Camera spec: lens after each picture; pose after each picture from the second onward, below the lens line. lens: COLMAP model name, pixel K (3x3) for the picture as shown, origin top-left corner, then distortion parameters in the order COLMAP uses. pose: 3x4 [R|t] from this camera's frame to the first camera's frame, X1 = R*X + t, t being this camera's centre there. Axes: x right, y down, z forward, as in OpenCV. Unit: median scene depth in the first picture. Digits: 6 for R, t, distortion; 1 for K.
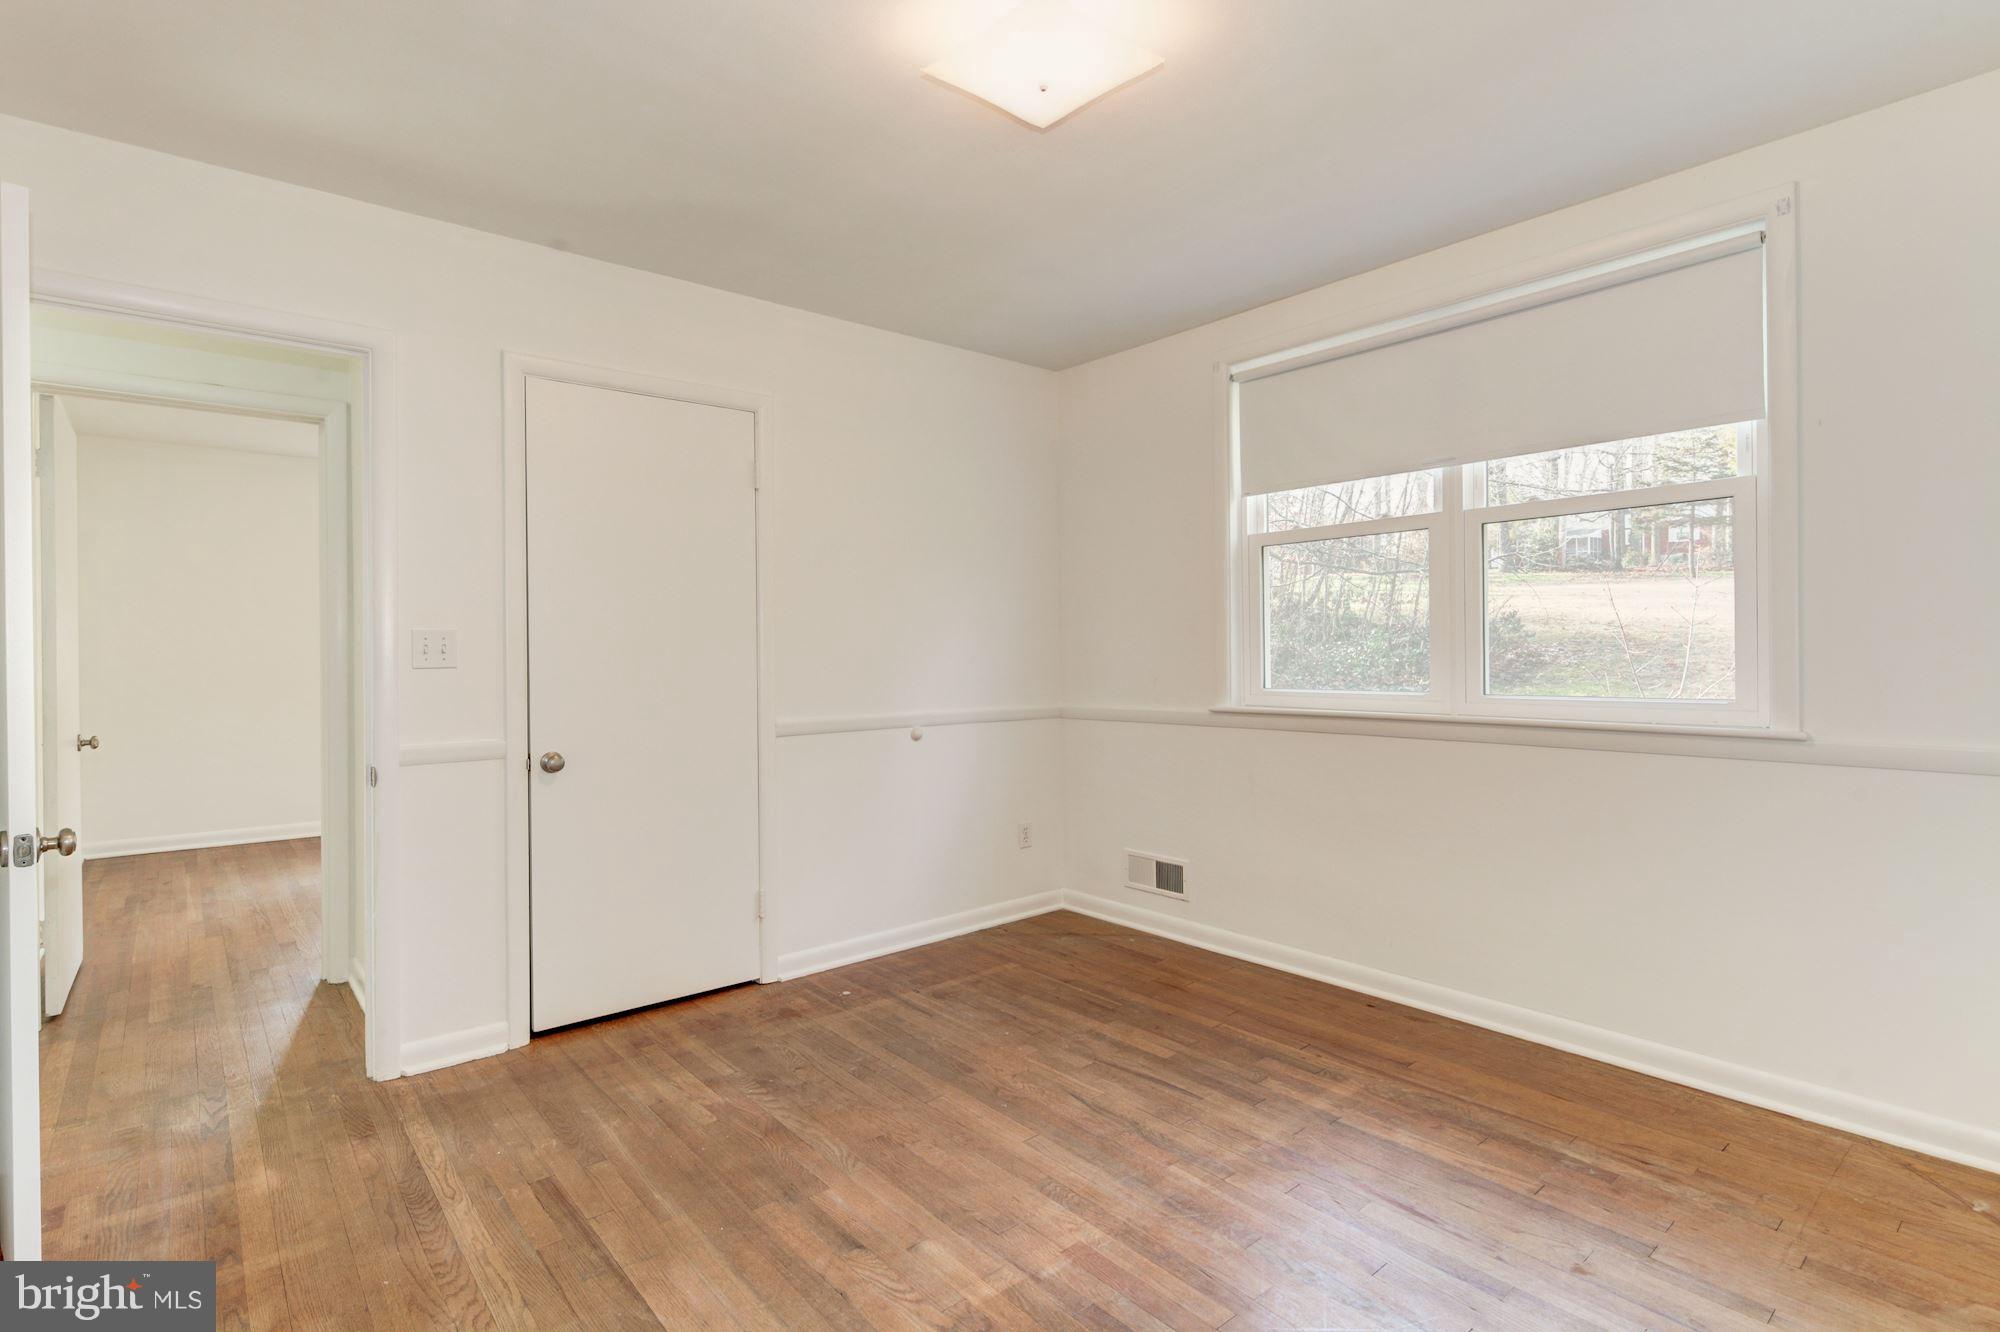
lens RADIAL K [[977.7, 0, 990.5], [0, 977.7, 650.8], [0, 0, 1]] dist [0.002229, -0.000259]
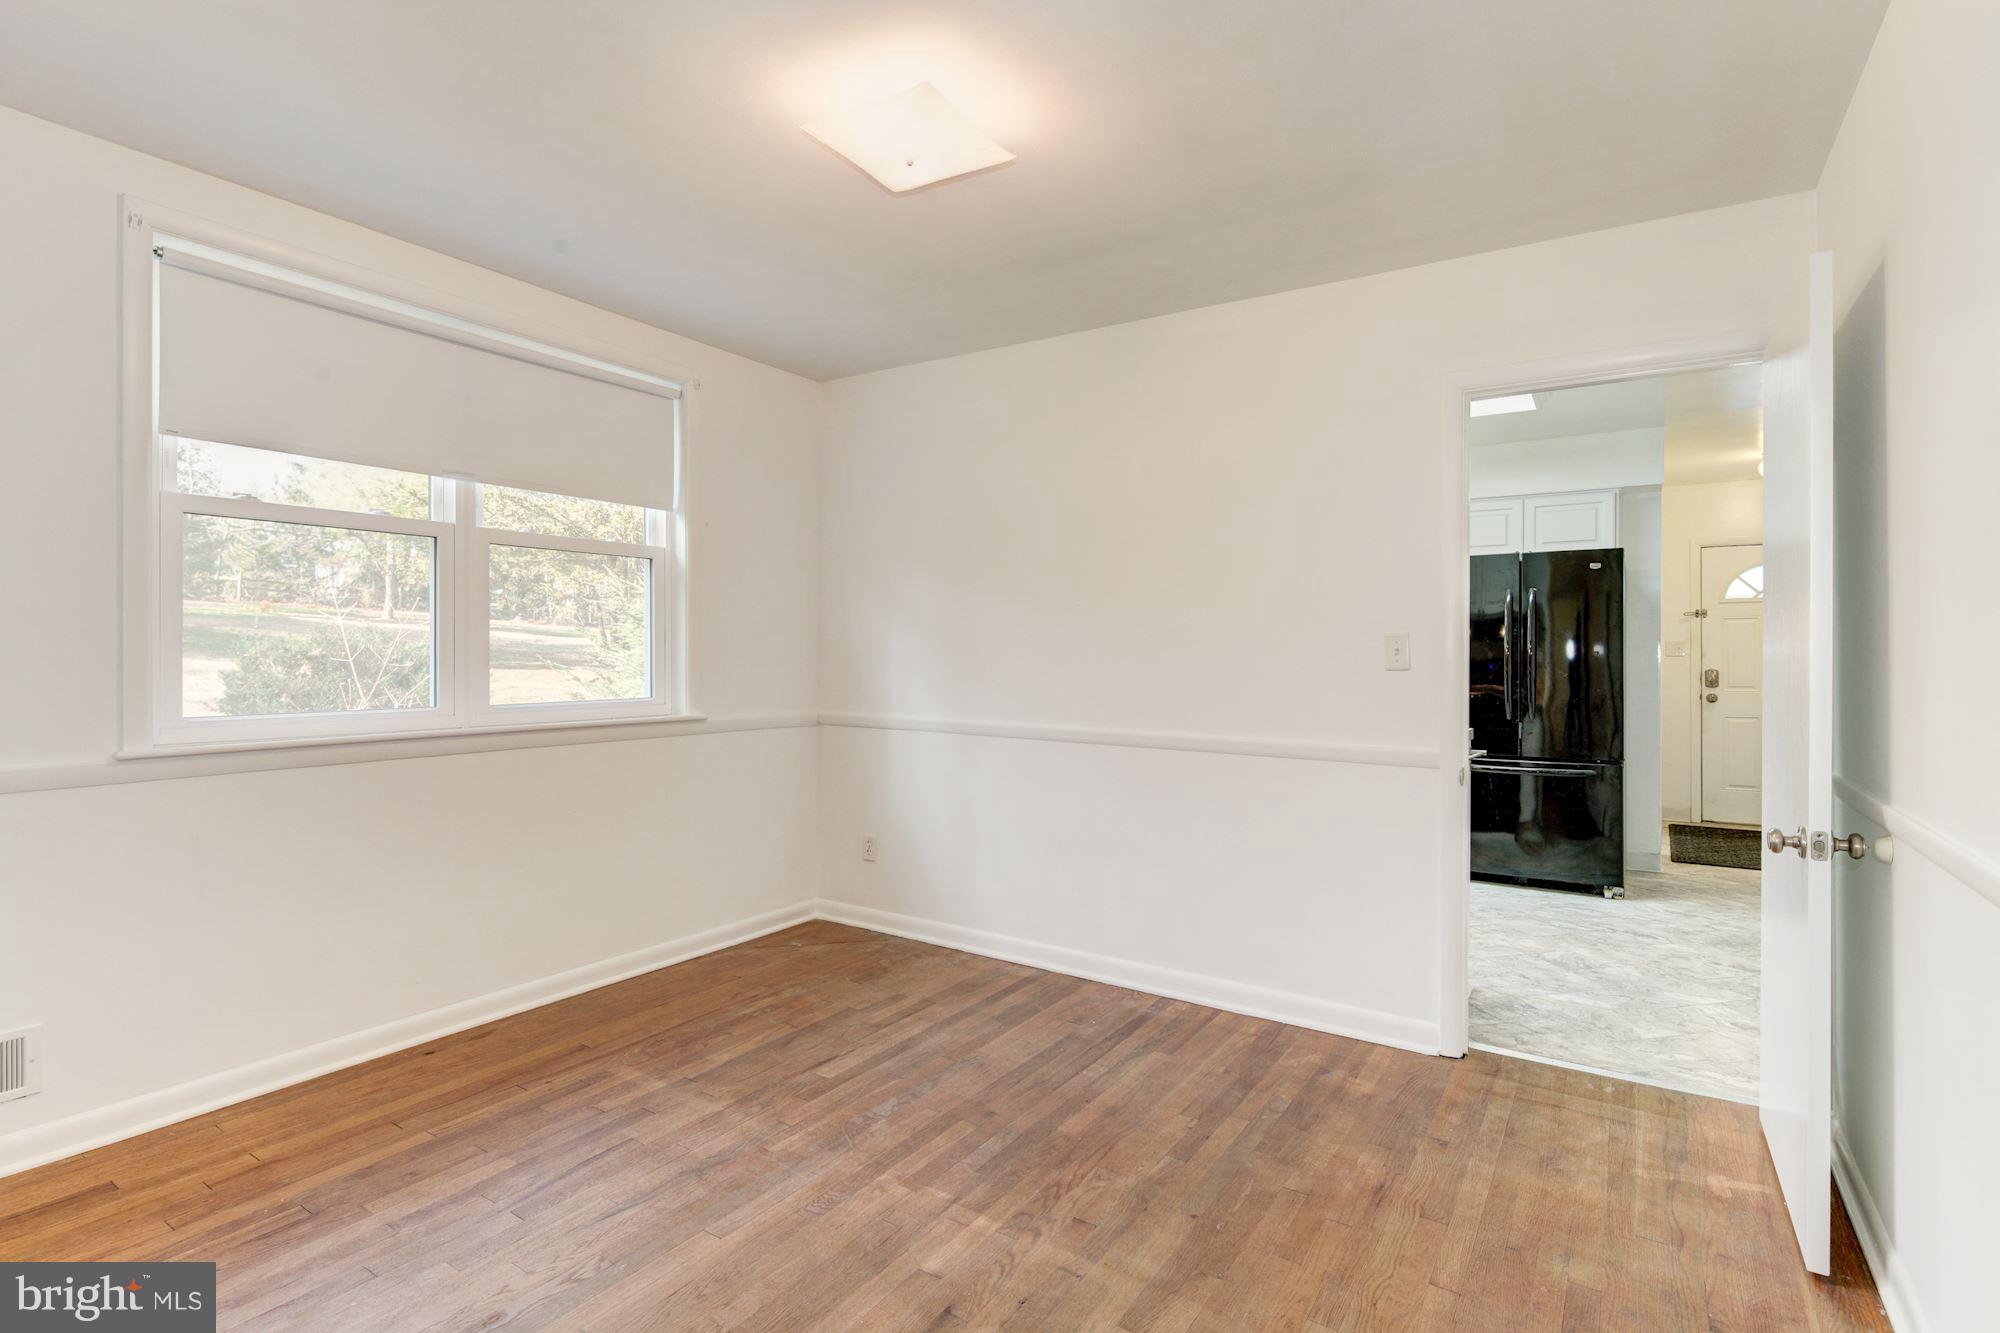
lens RADIAL K [[977.7, 0, 990.5], [0, 977.7, 651.3], [0, 0, 1]] dist [0.002229, -0.000259]
pose [[-0.290679, 0.017856, 0.956654, -0.769011], [0.005054, 0.999841, -0.017127, 0.008774], [-0.956807, -0.000143, -0.290723, 0.920097]]
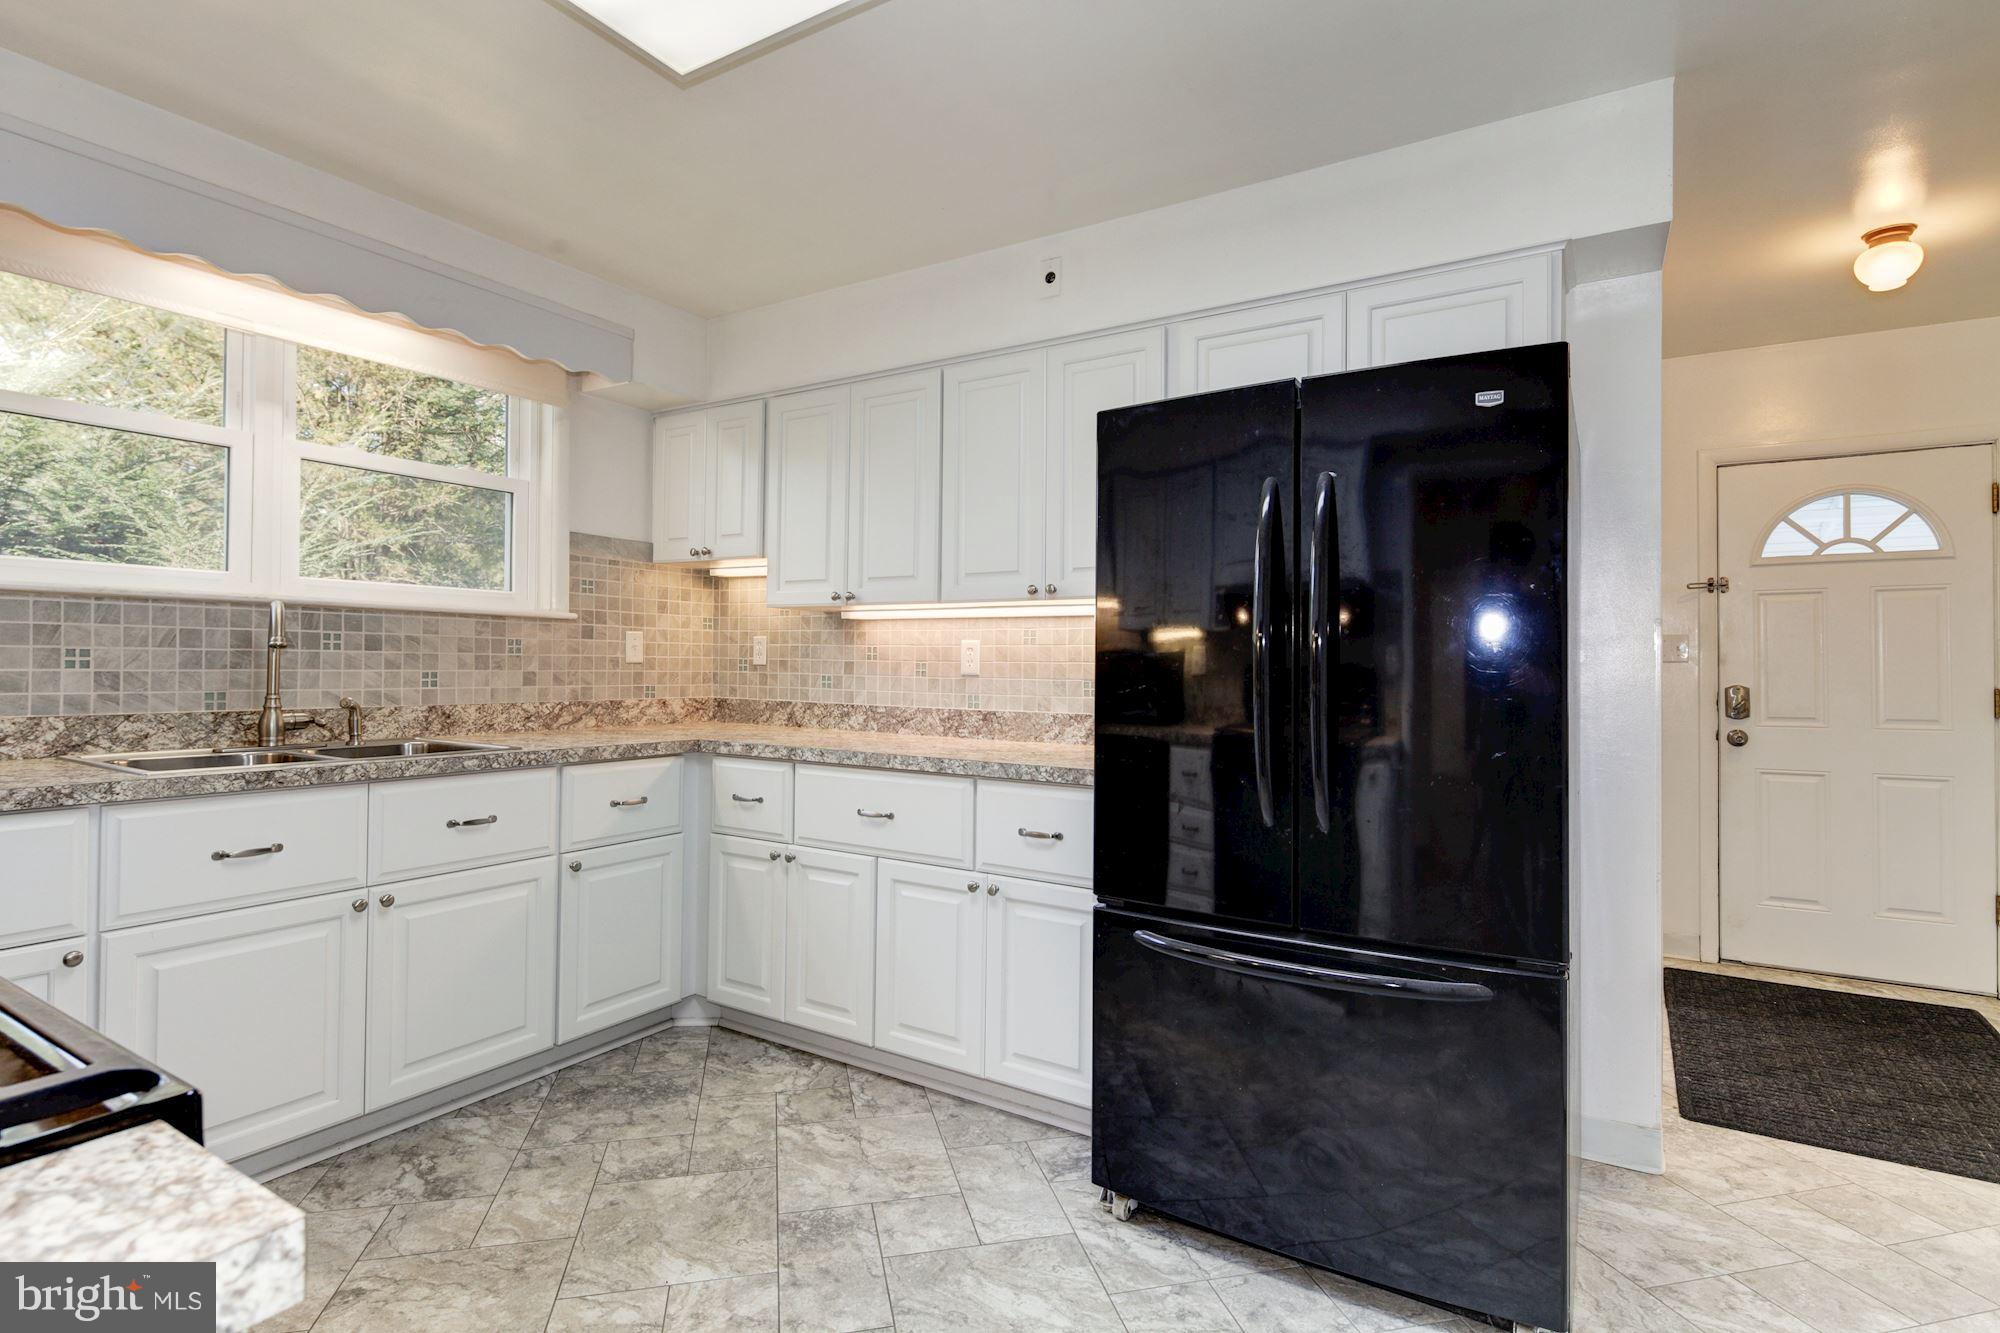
lens RADIAL K [[977.7, 0, 990.5], [0, 977.7, 651.3], [0, 0, 1]] dist [0.002229, -0.000259]
pose [[-0.314907, 0.028580, 0.948692, -0.707098], [0.003796, 0.999576, -0.028853, 0.008731], [-0.949115, -0.005485, -0.314883, 0.845679]]
